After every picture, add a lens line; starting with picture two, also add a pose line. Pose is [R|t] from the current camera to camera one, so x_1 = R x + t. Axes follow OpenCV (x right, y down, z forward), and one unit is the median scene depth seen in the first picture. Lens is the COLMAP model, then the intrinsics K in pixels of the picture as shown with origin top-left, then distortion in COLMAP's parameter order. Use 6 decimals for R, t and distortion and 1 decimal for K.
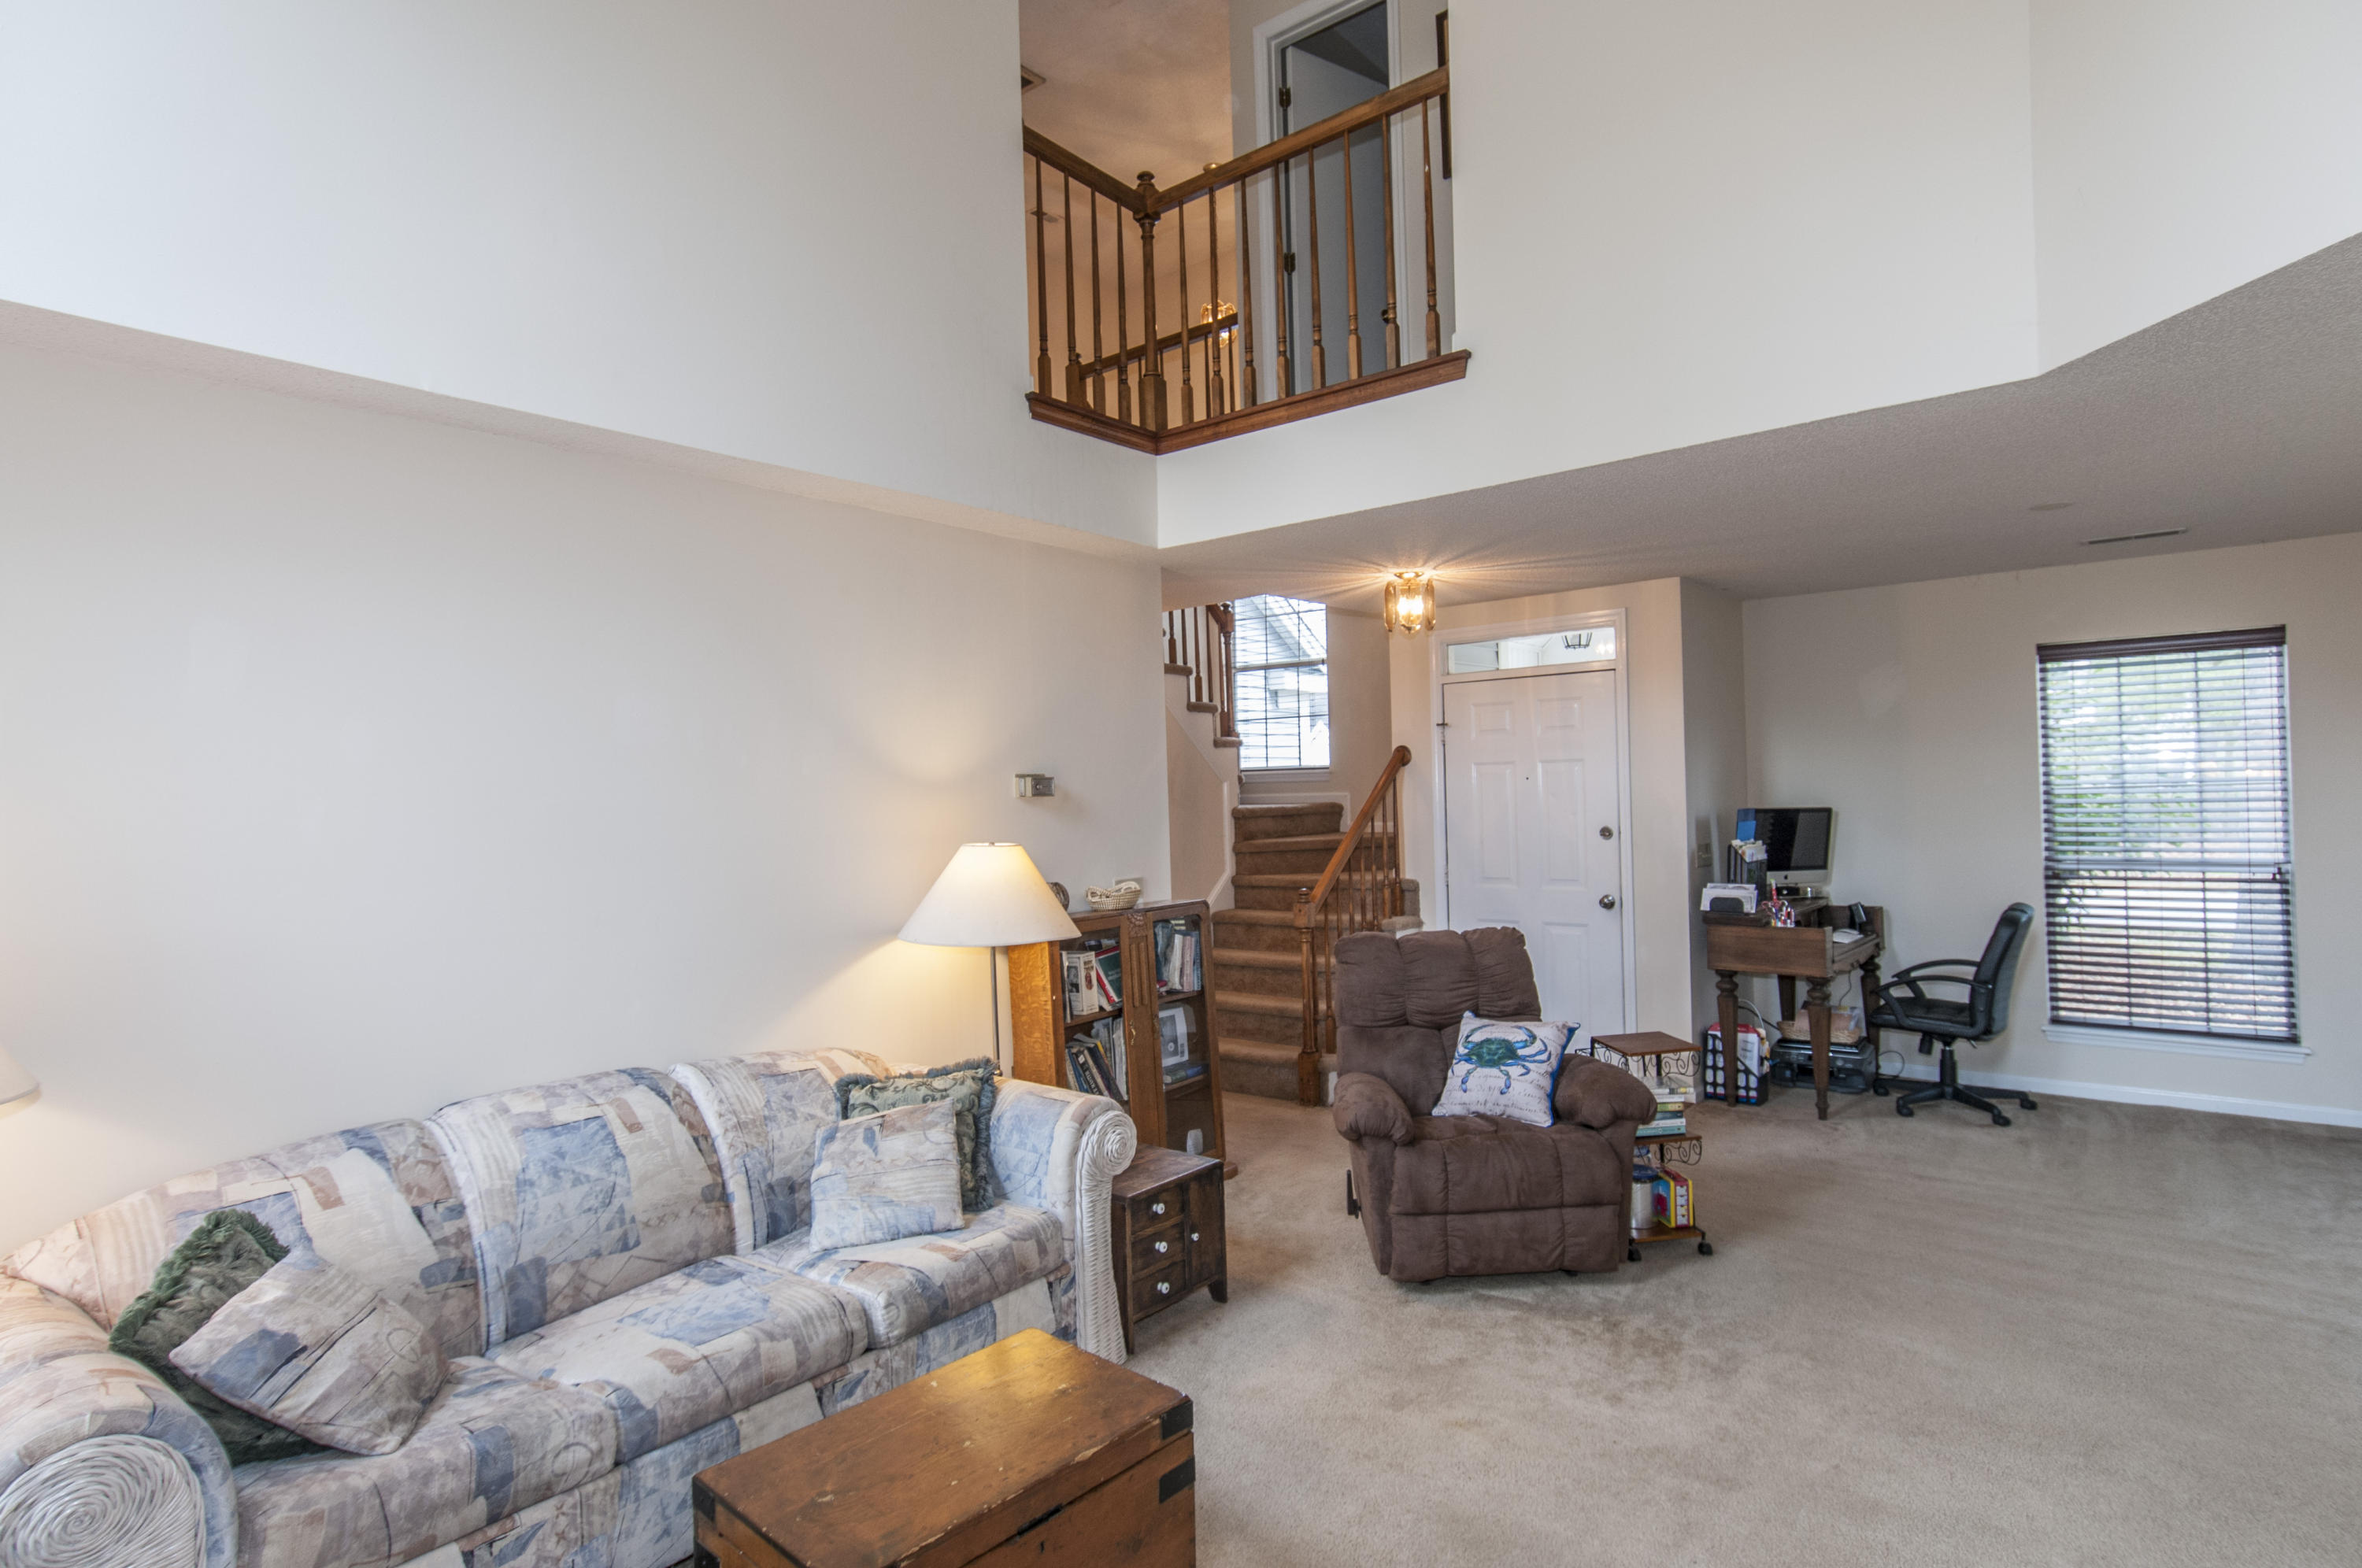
lens RADIAL K [[1230.8, 0, 1199.3], [0, 1230.8, 787.6], [0, 0, 1]] dist [0.012185, -0.003656]
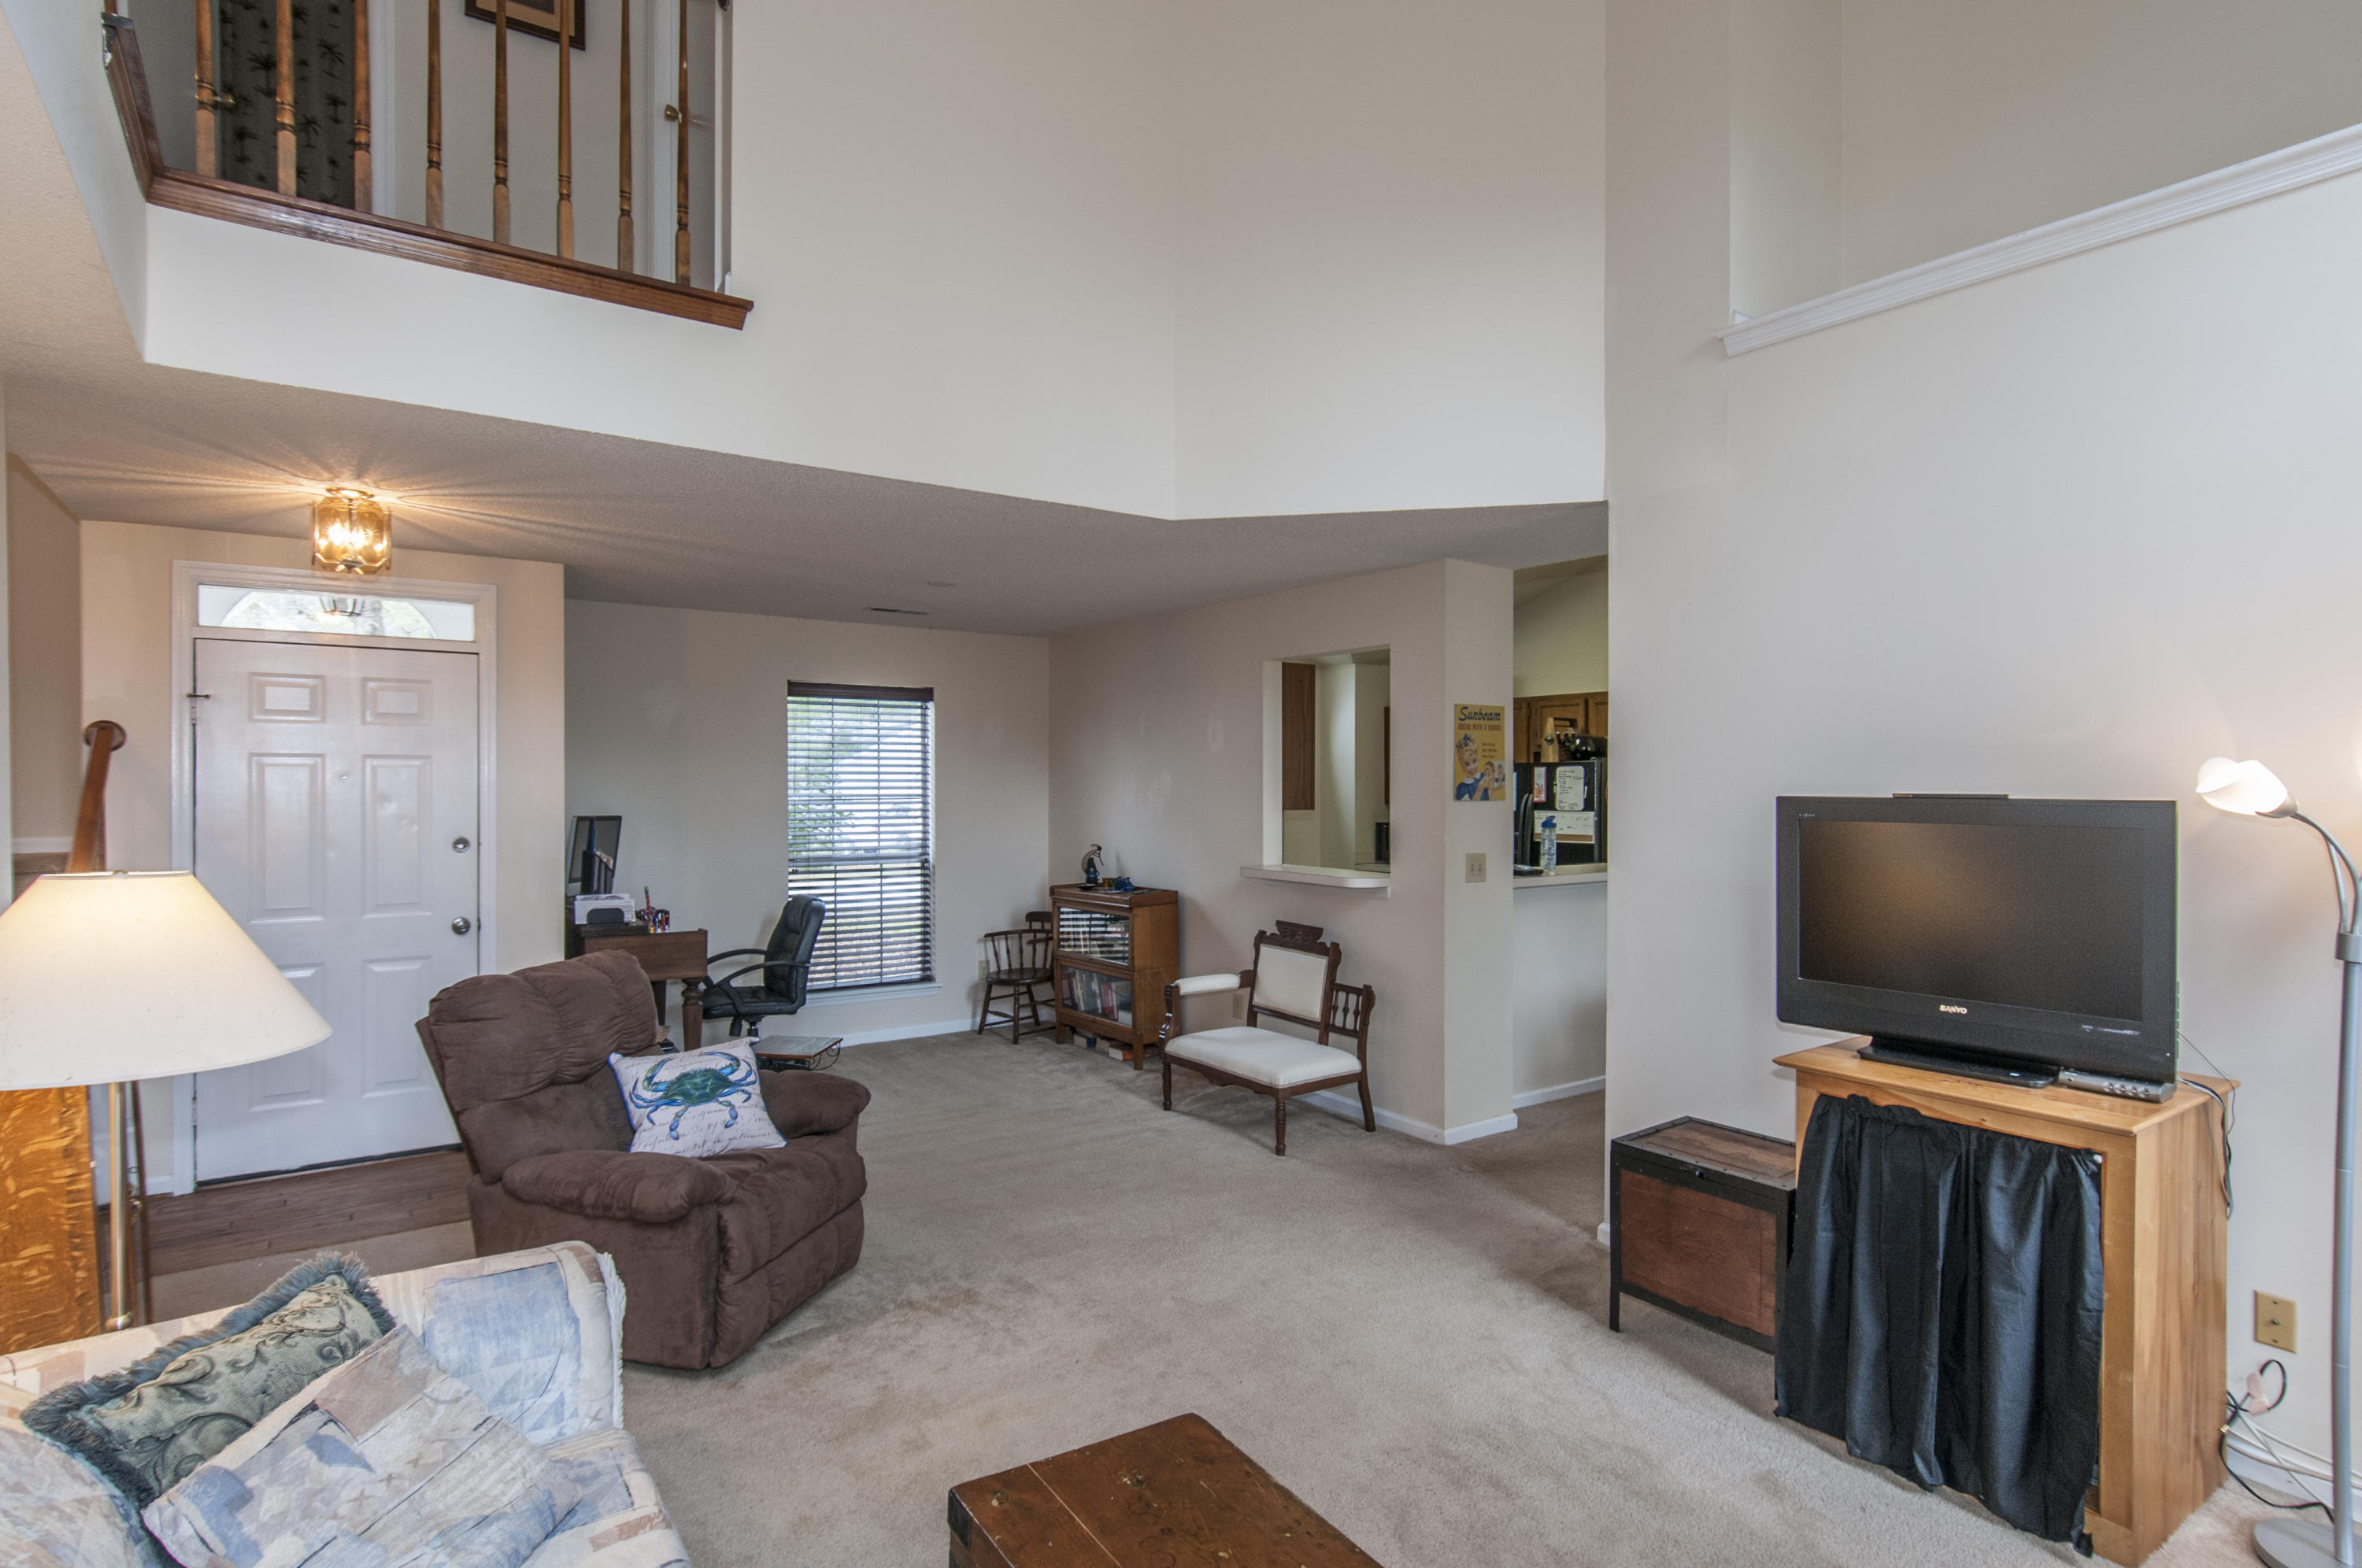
lens RADIAL K [[1230.8, 0, 1212.6], [0, 1230.8, 799.4], [0, 0, 1]] dist [0.012185, -0.003656]
pose [[0.260693, 0.016126, 0.965287, -0.524415], [-0.013586, 0.999823, -0.013034, 0.014362], [-0.965326, -0.009716, 0.260866, 0.410350]]
